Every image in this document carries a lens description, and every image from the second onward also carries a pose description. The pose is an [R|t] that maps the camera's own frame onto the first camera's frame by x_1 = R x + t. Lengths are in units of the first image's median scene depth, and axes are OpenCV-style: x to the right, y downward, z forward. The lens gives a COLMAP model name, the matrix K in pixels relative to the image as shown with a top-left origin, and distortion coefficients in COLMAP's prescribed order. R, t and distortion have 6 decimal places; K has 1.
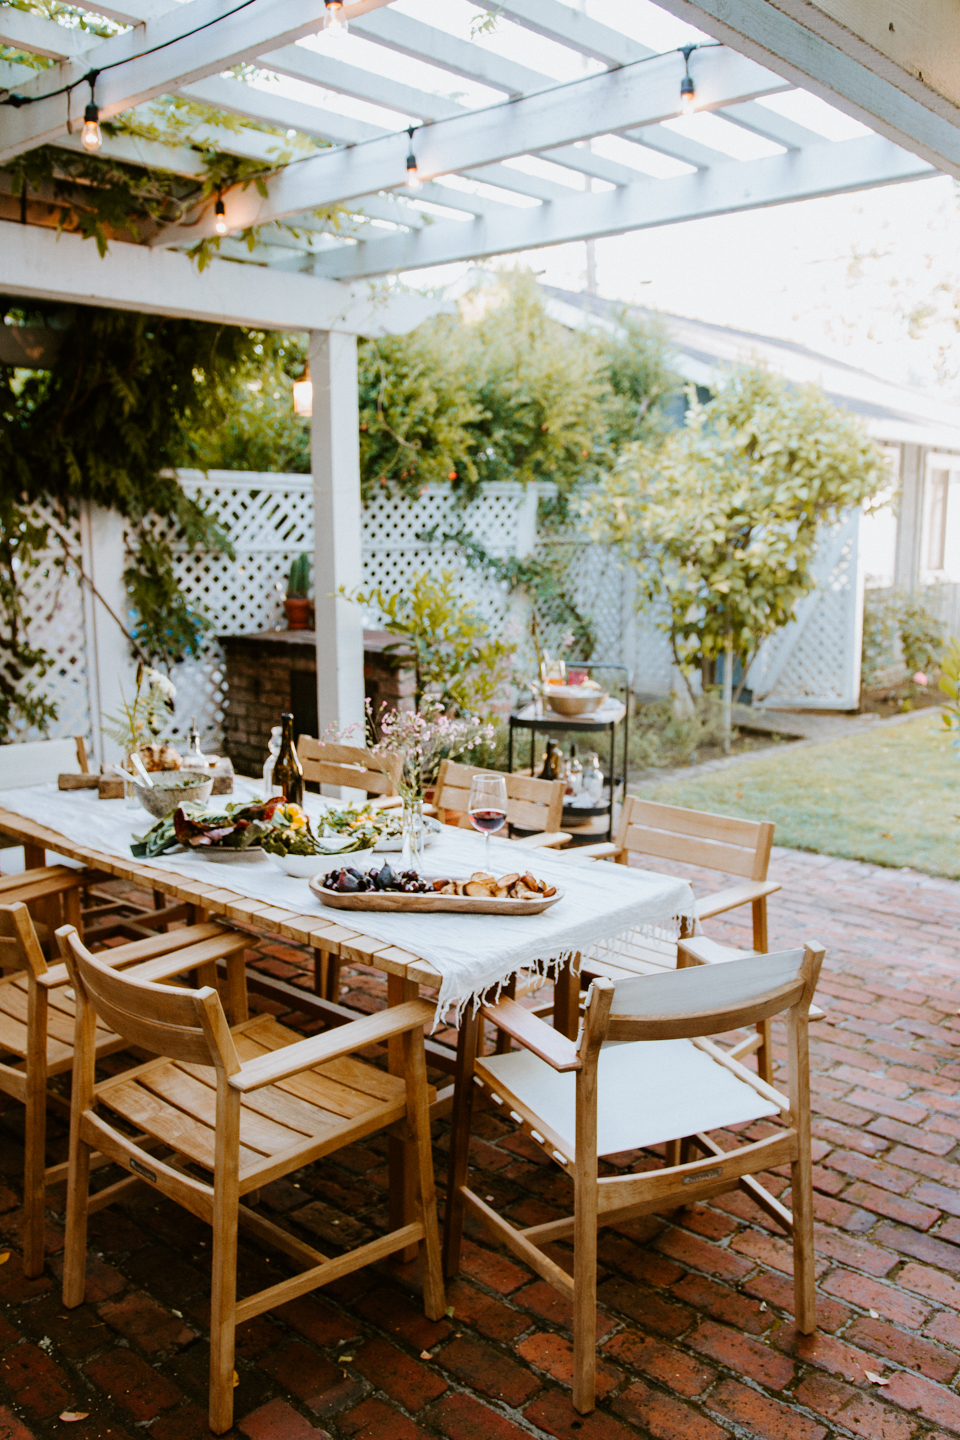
lens RADIAL K [[1228.3, 0, 480.0], [0, 1228.3, 720.0], [0, 0, 1]] dist [-0.103427, 0.095047]
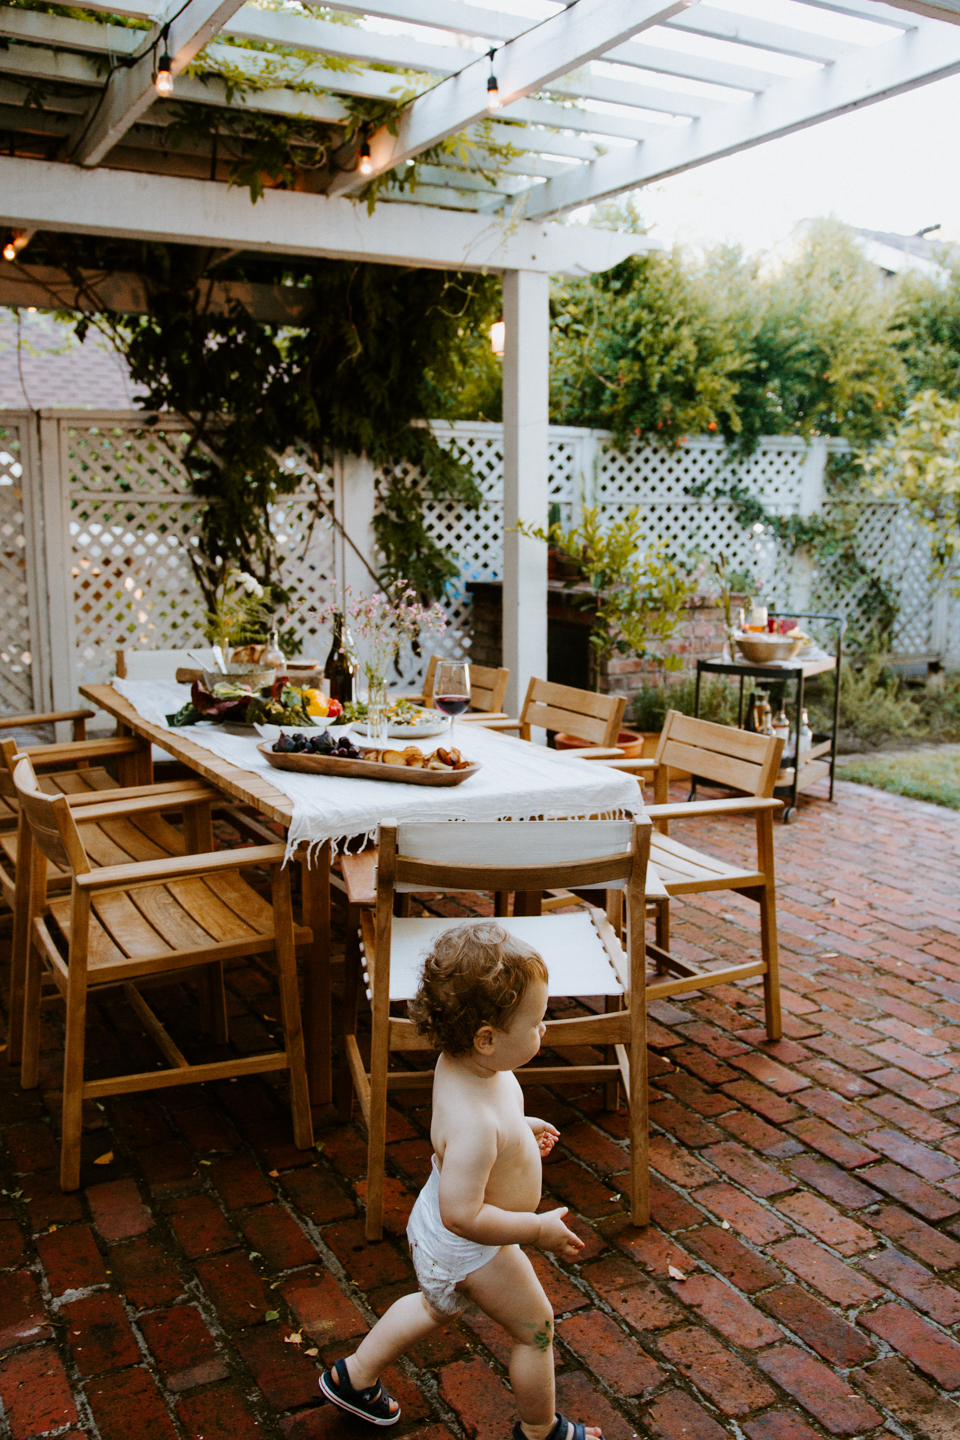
lens RADIAL K [[1260.2, 0, 480.0], [0, 1260.2, 720.0], [0, 0, 1]] dist [-0.097757, 0.091033]
pose [[0.944797, 0.055747, -0.322879, 0.152118], [-0.053718, 0.998440, 0.015197, 0.031498], [0.323222, 0.002986, 0.946318, 0.001635]]
